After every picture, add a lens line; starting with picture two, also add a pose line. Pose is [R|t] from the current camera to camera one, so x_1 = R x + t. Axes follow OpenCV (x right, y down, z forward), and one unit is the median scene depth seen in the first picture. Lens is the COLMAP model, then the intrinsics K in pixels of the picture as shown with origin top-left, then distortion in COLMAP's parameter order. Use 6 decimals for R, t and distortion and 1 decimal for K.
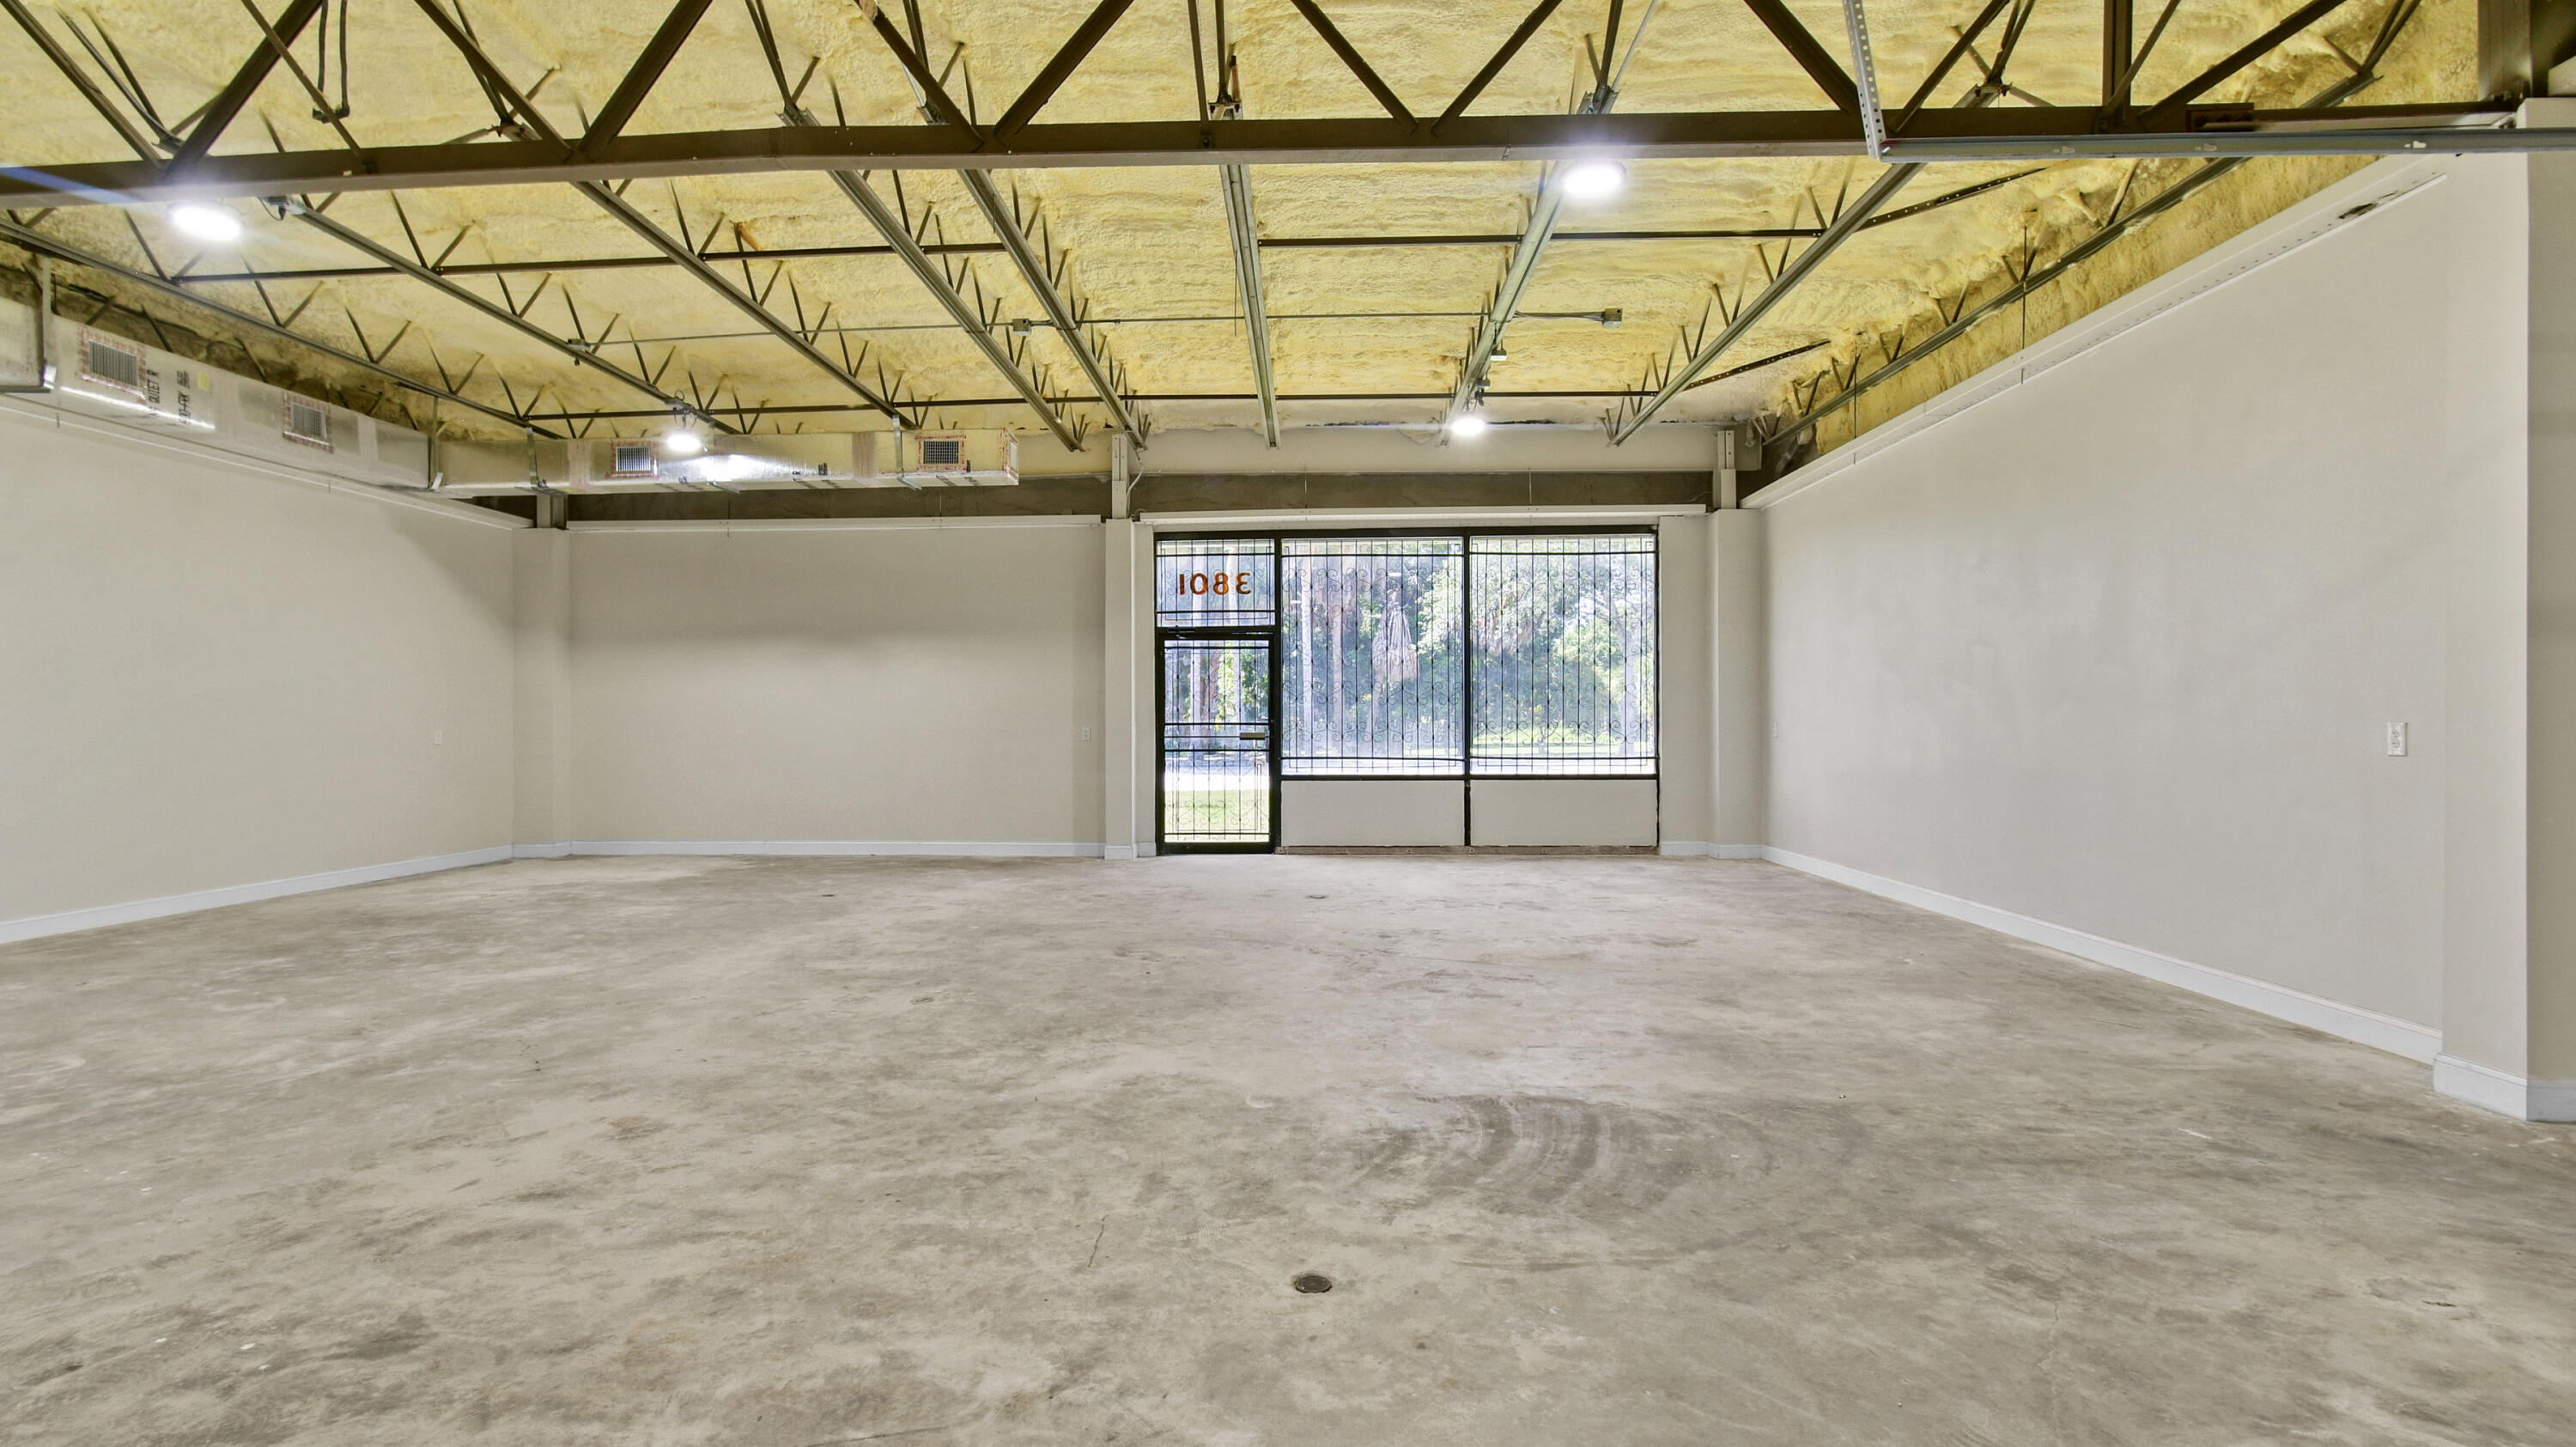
lens RADIAL K [[1201.6, 0, 1240.3], [0, 1201.6, 750.7], [0, 0, 1]] dist [0.003087, 0.000430]
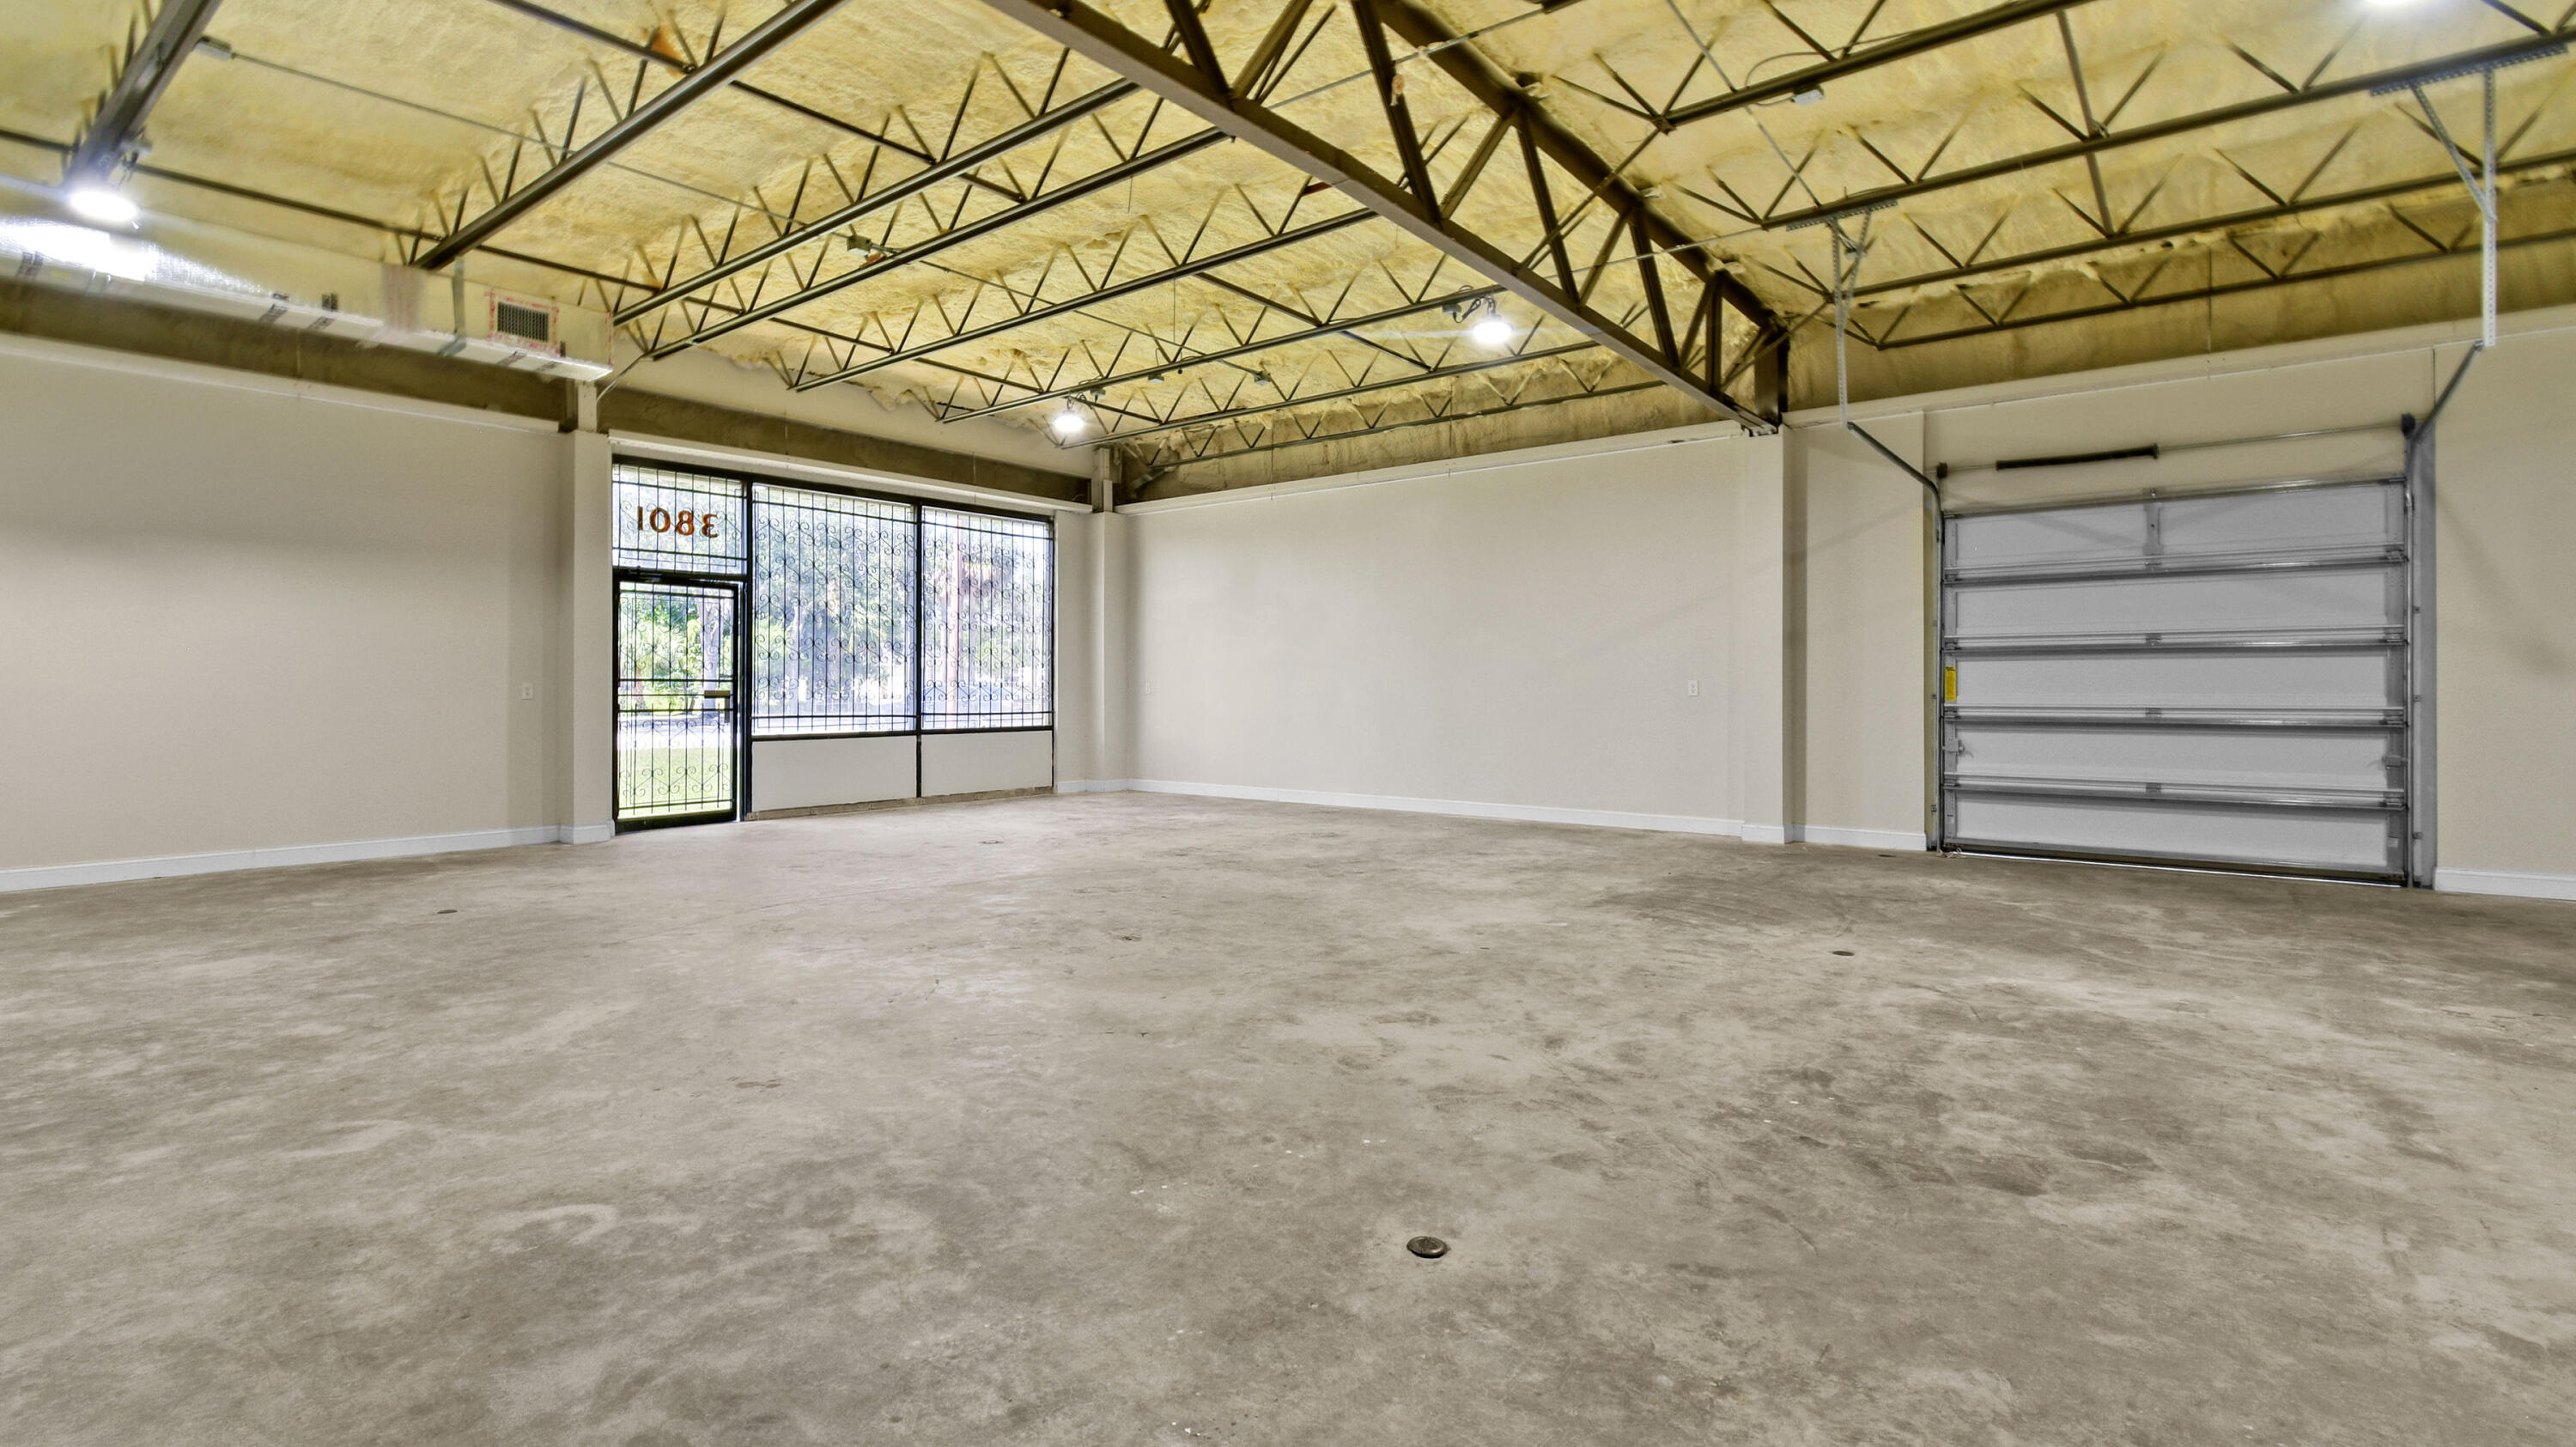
lens RADIAL K [[1201.6, 0, 1244.9], [0, 1201.6, 697.7], [0, 0, 1]] dist [0.003087, 0.000430]
pose [[0.586518, -0.002911, 0.809931, -0.611211], [0.016403, 0.999831, -0.008285, 0.005867], [-0.809770, 0.018144, 0.586466, 0.179538]]
